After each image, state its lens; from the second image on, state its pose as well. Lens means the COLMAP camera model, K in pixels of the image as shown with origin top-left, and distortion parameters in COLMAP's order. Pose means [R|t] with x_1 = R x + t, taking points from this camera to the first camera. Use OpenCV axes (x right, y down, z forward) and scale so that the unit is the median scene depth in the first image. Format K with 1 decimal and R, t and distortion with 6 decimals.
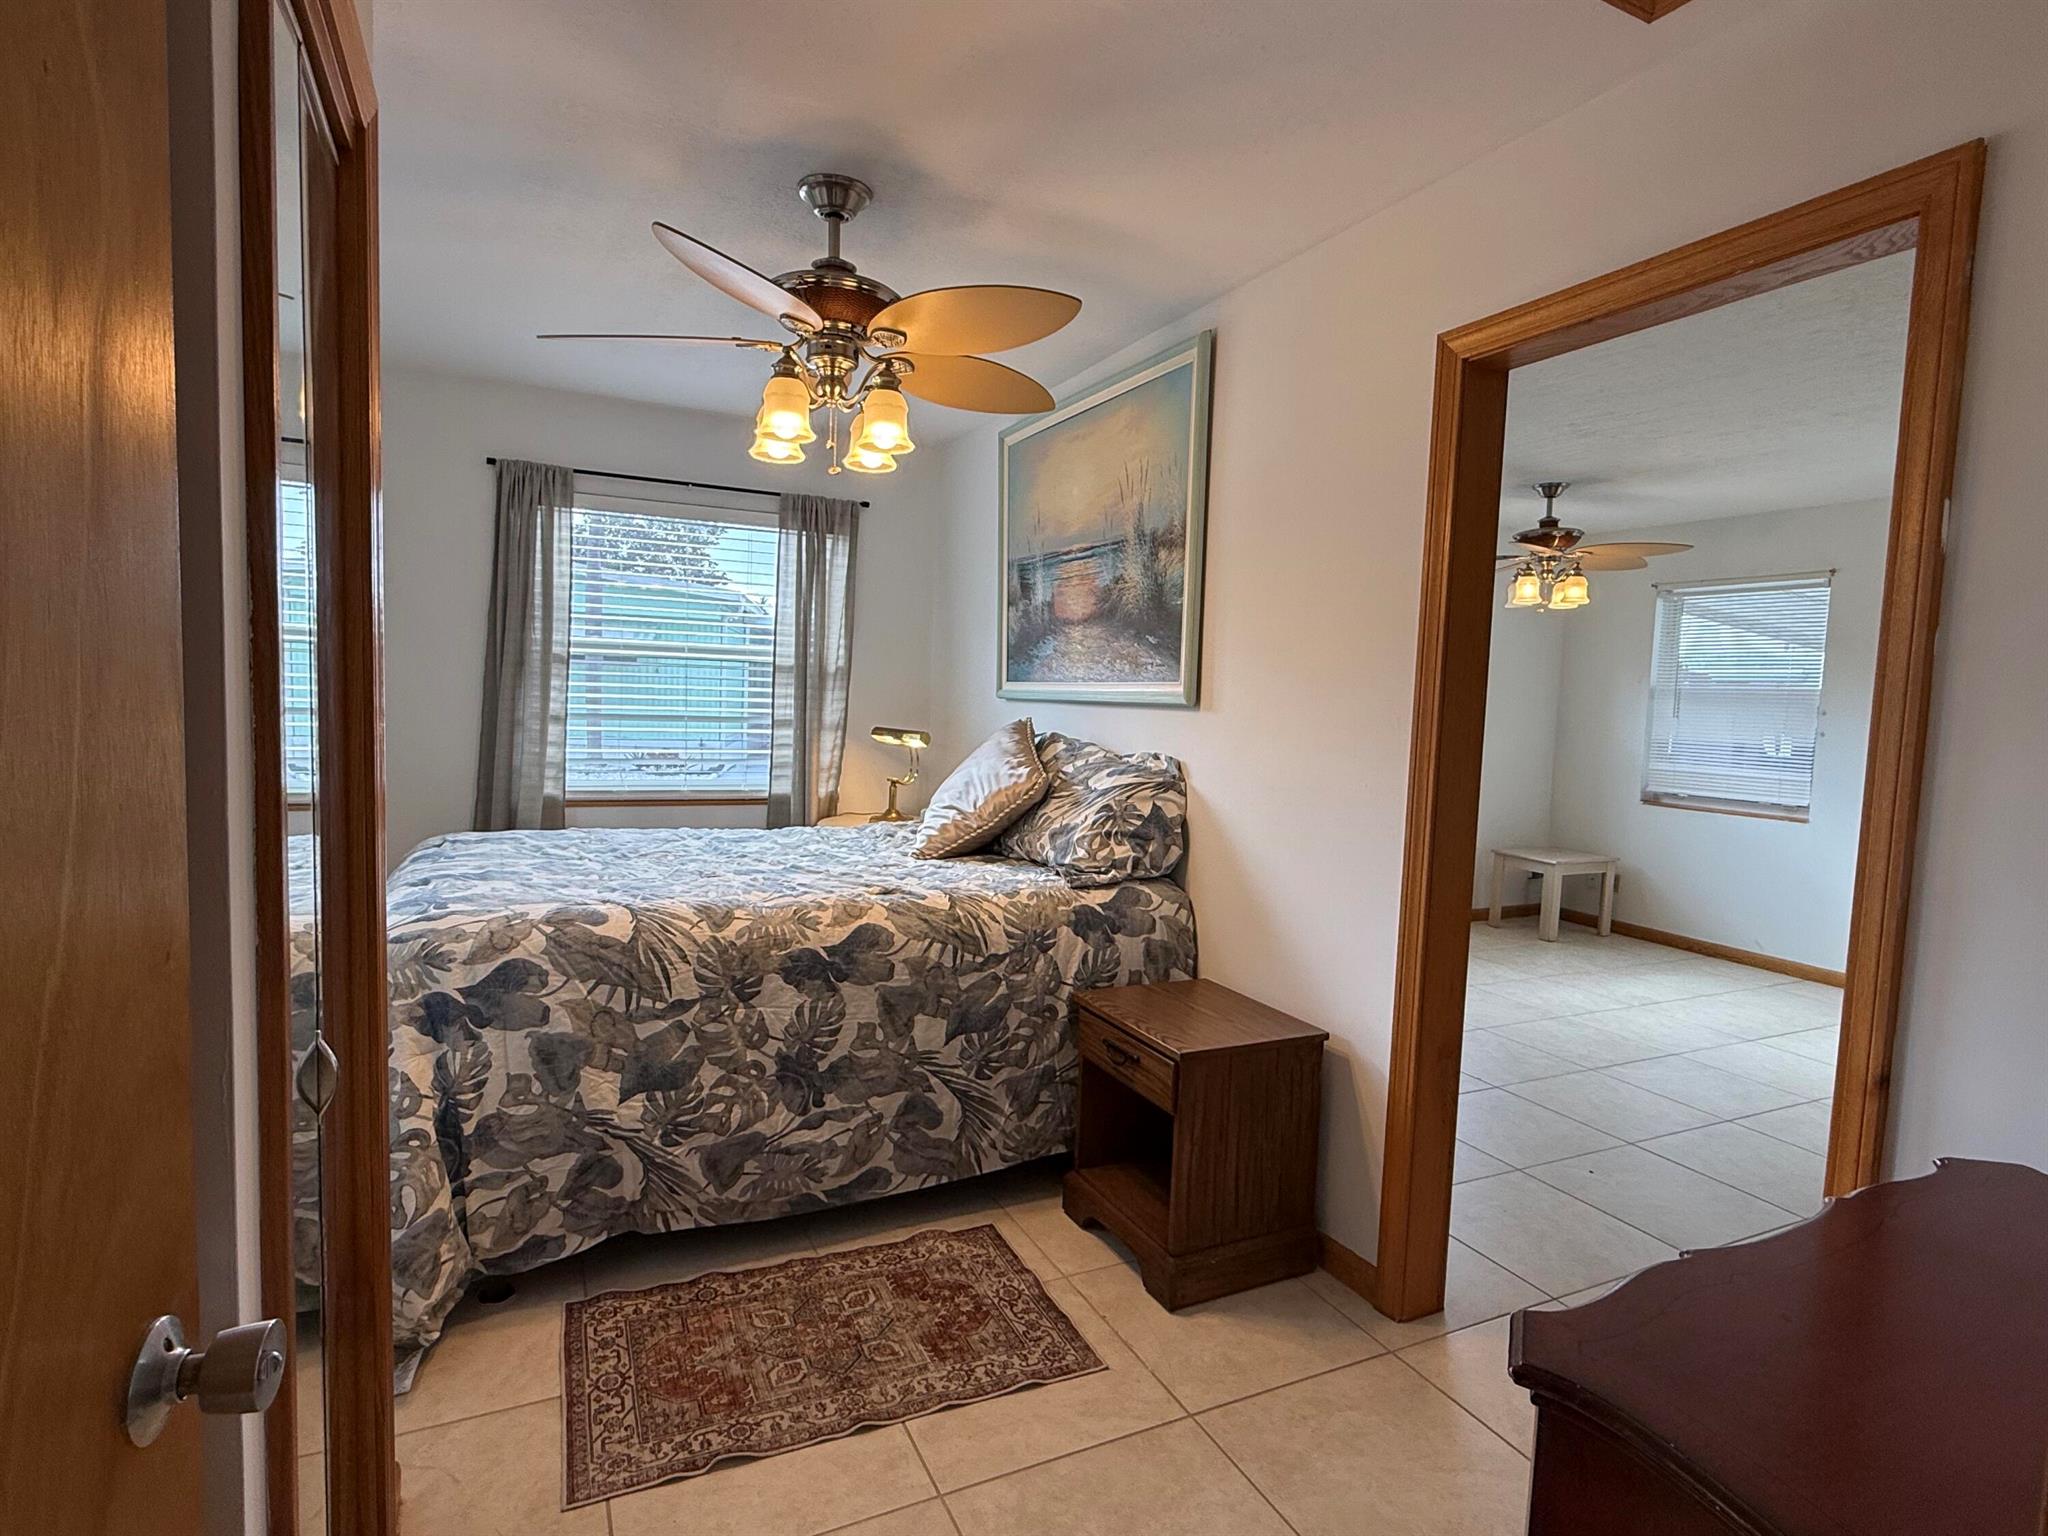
lens RADIAL K [[1058.8, 0, 1031.3], [0, 1058.8, 767.4], [0, 0, 1]] dist [-0.001573, 0.000383]
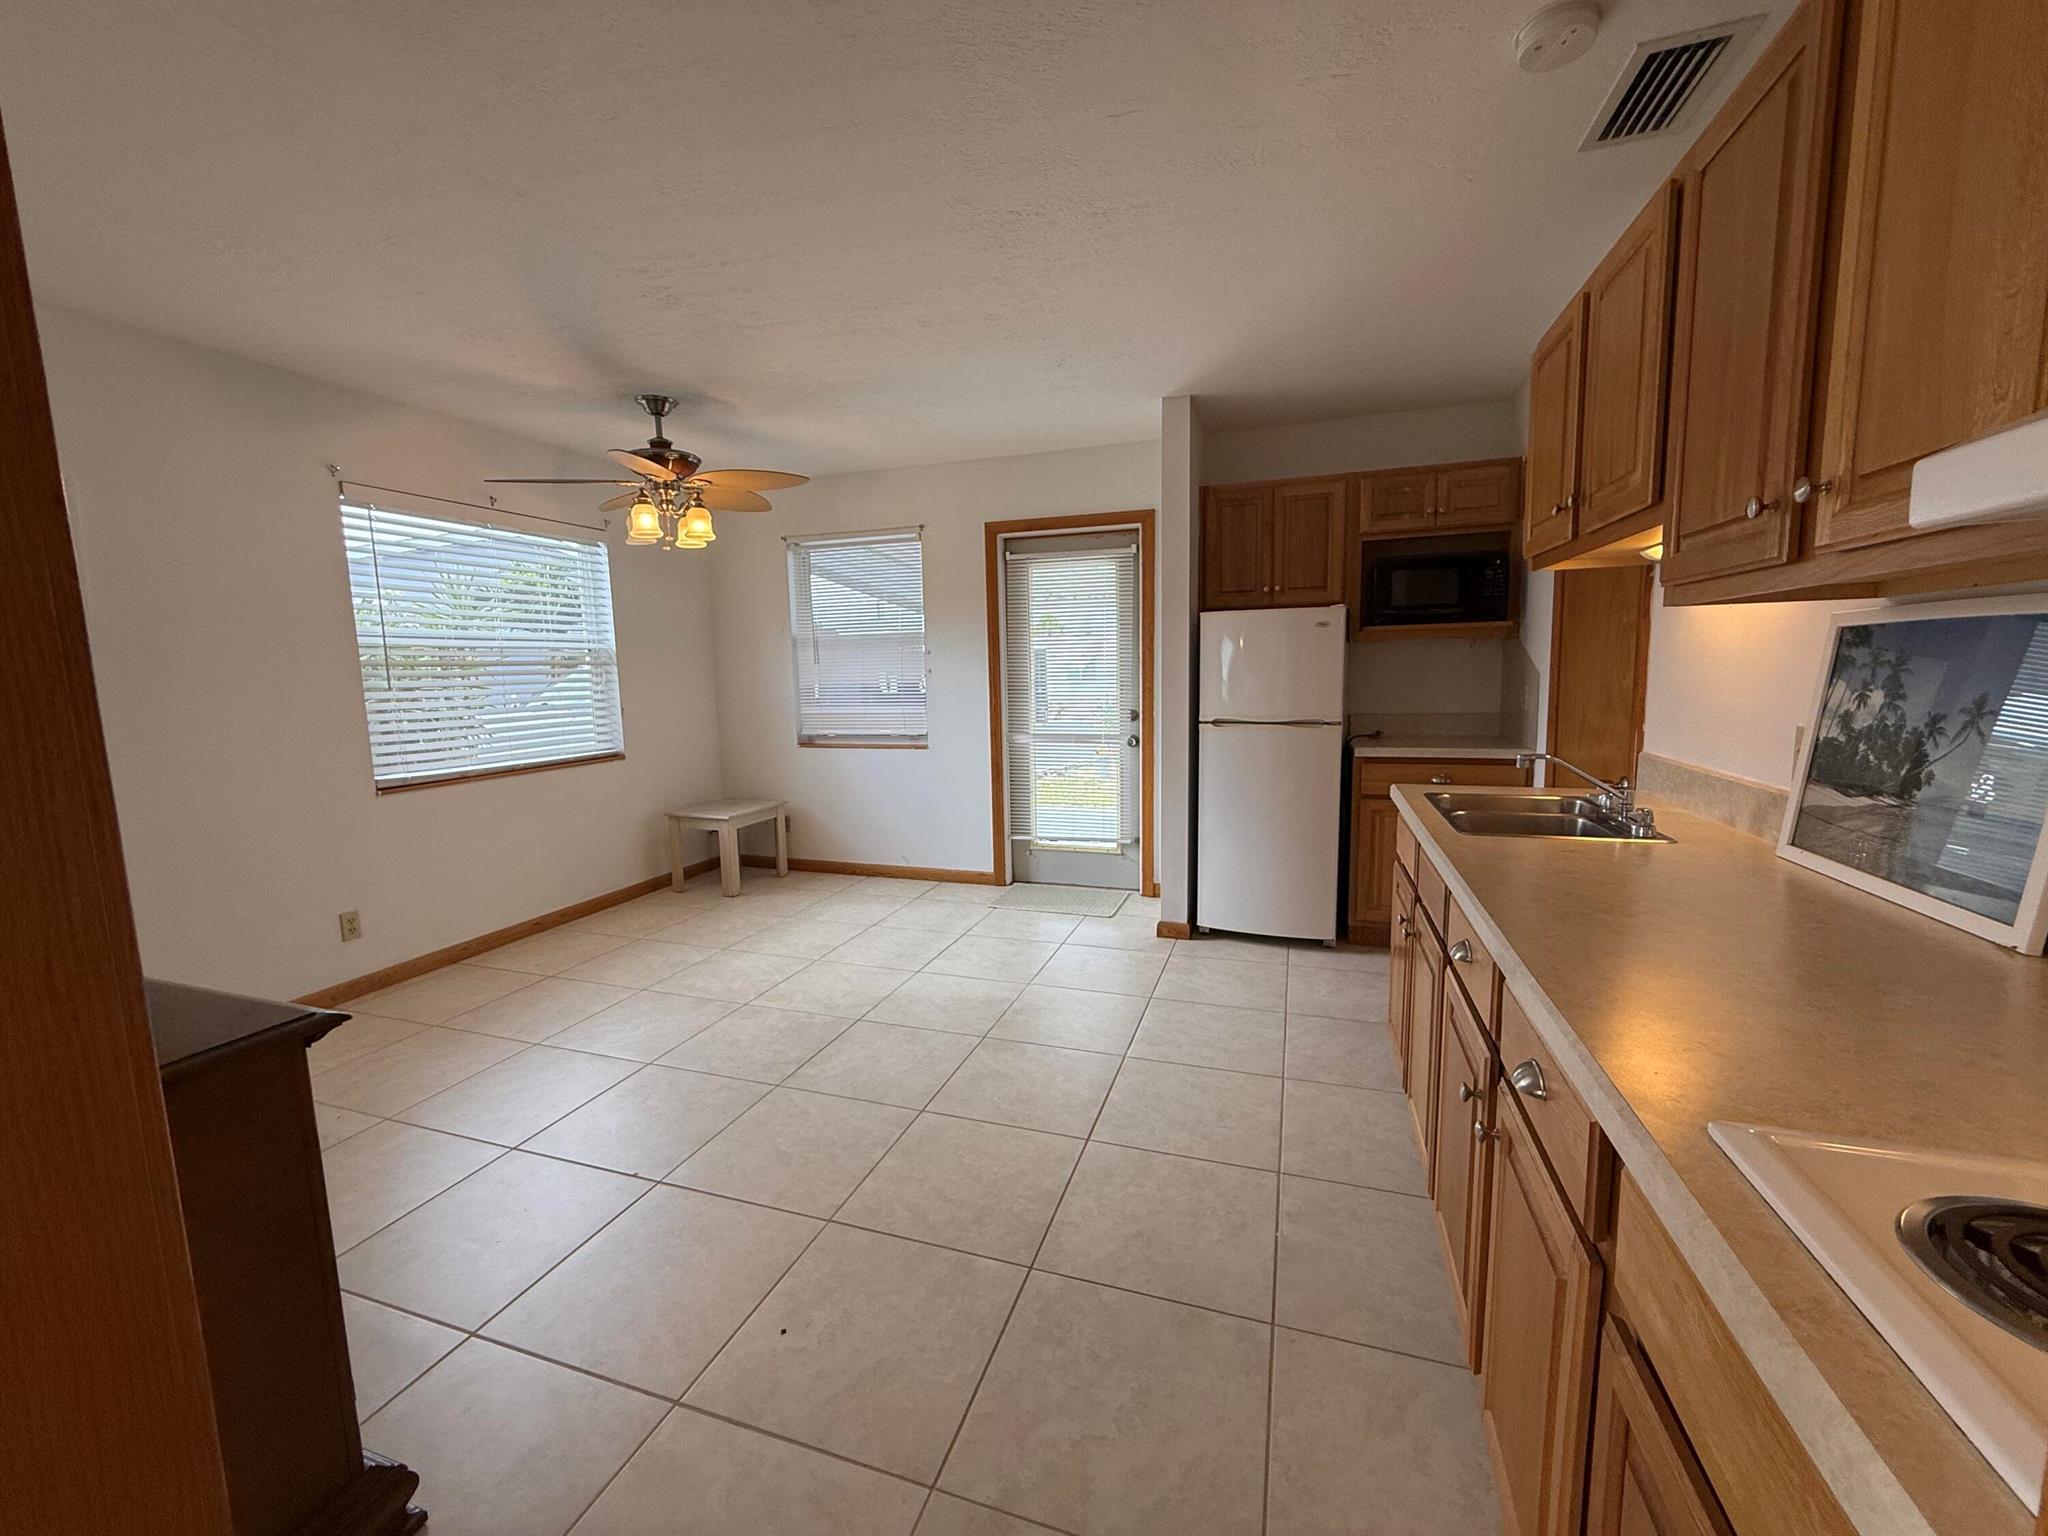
lens RADIAL K [[817.0, 0, 1024.4], [0, 817.0, 769.8], [0, 0, 1]] dist [0.000844, -0.000365]
pose [[0.701162, -0.140643, 0.698993, 0.174563], [0.097157, 0.990054, 0.101748, -0.005281], [-0.706352, -0.003430, 0.707853, 0.284526]]
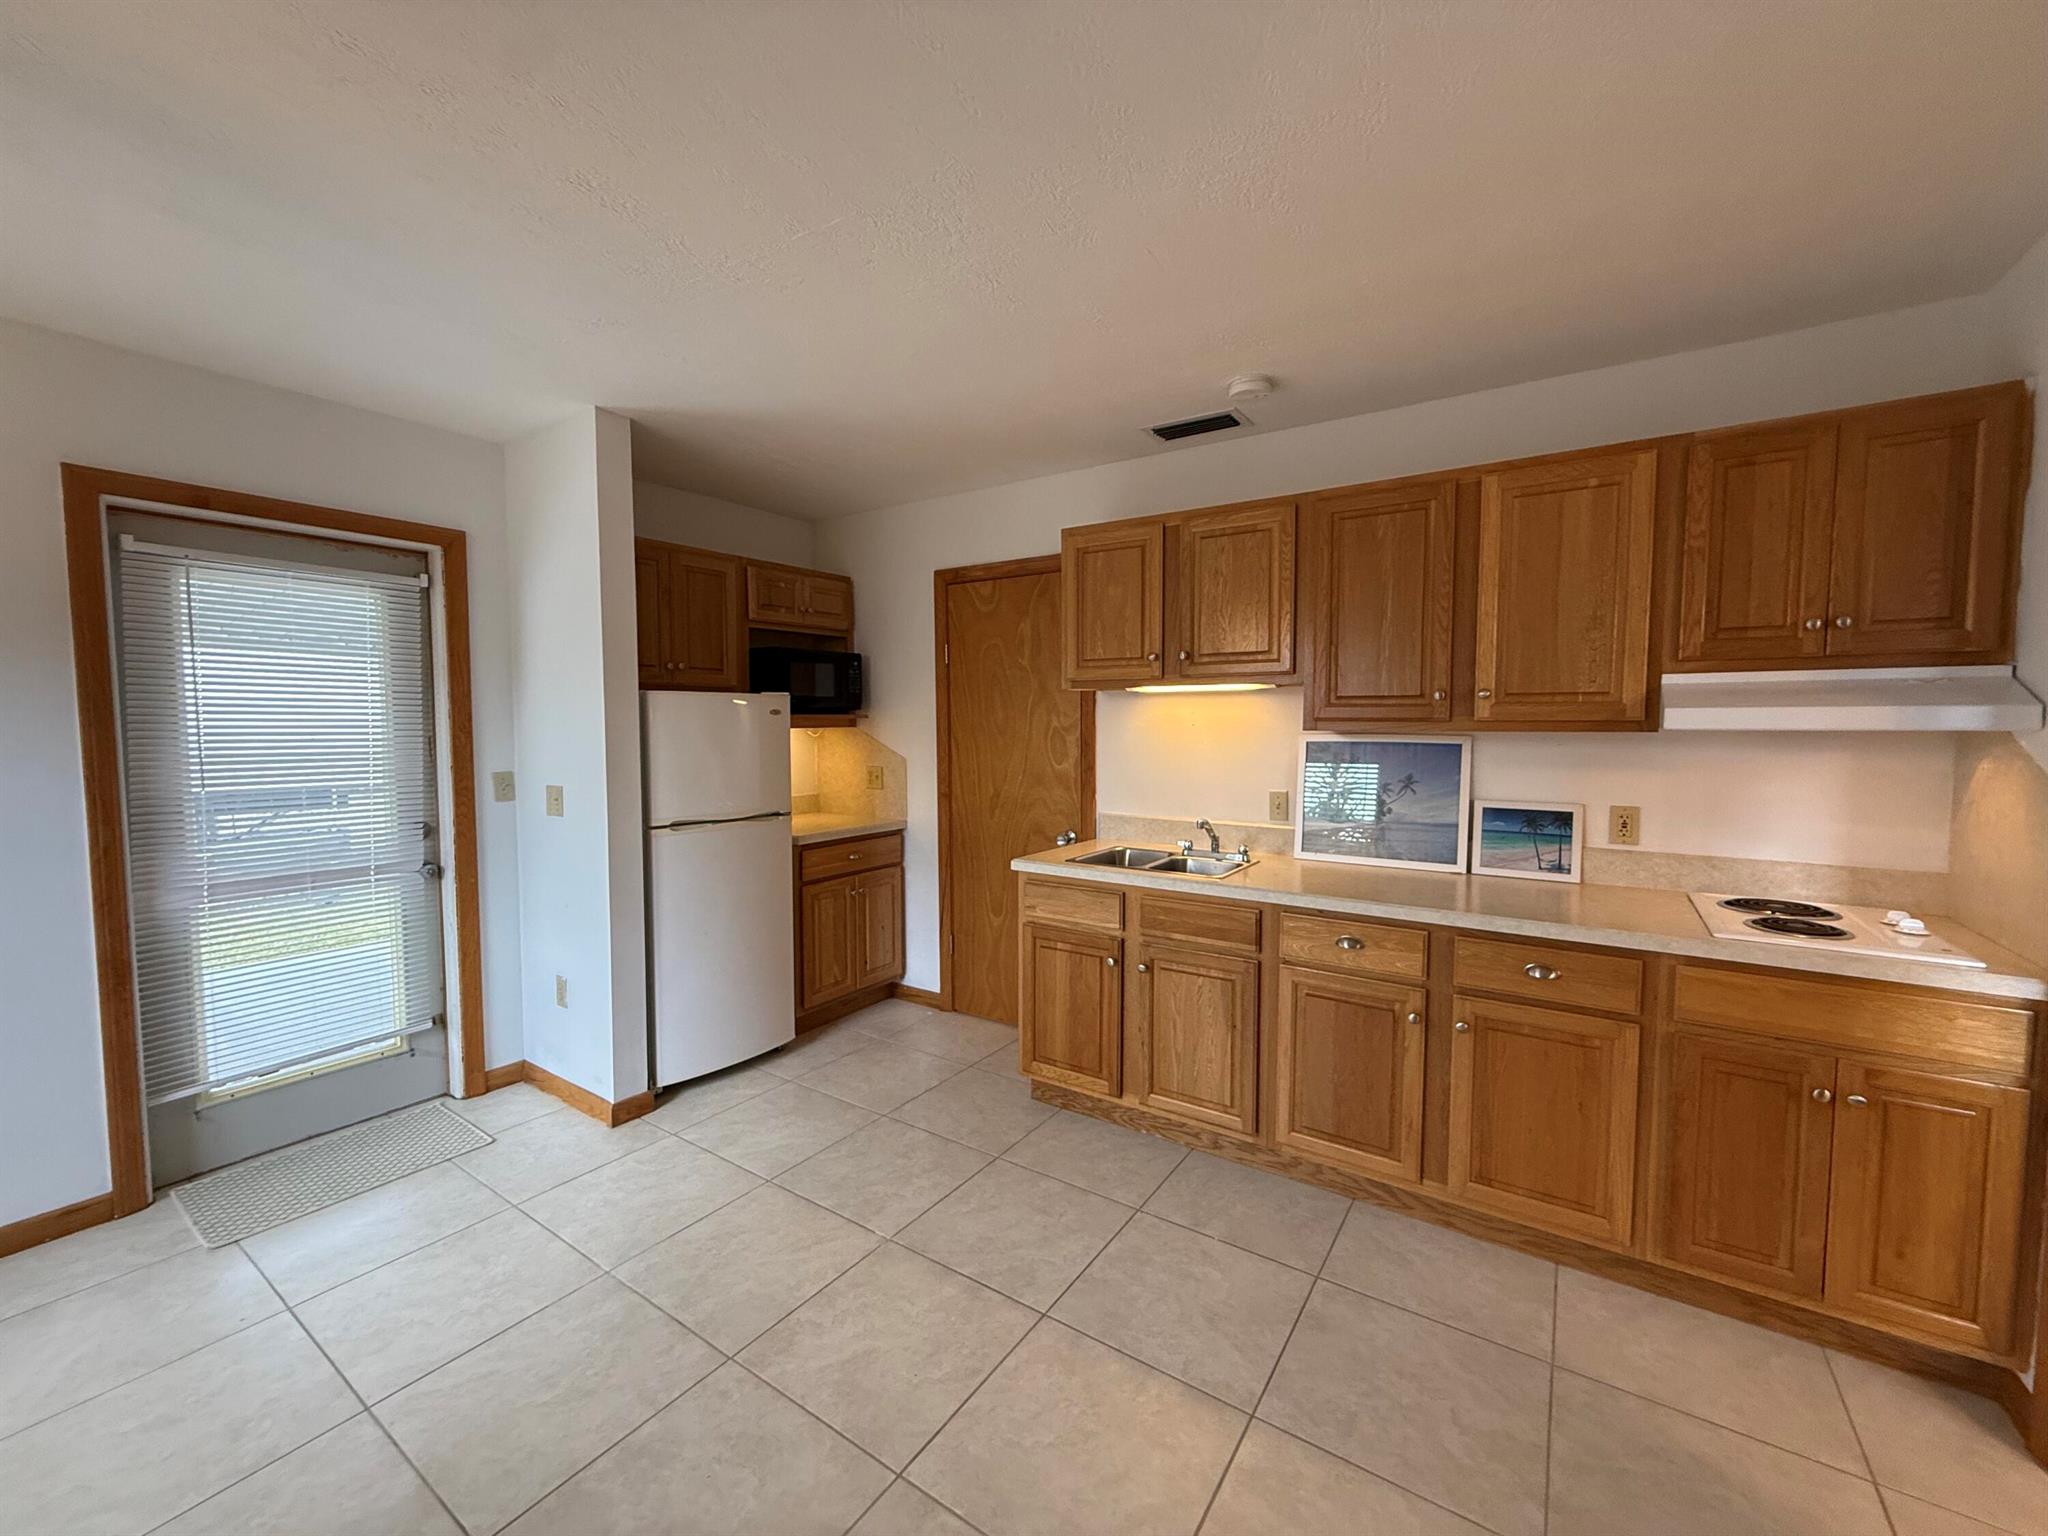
lens RADIAL K [[817.9, 0, 1024.0], [0, 817.9, 768.0], [0, 0, 1]] dist [0.000272, 0.000314]
pose [[-0.498363, -0.086002, 0.862692, 0.175638], [0.043379, 0.991348, 0.123887, -0.053709], [-0.865882, 0.099163, -0.490321, 0.691020]]
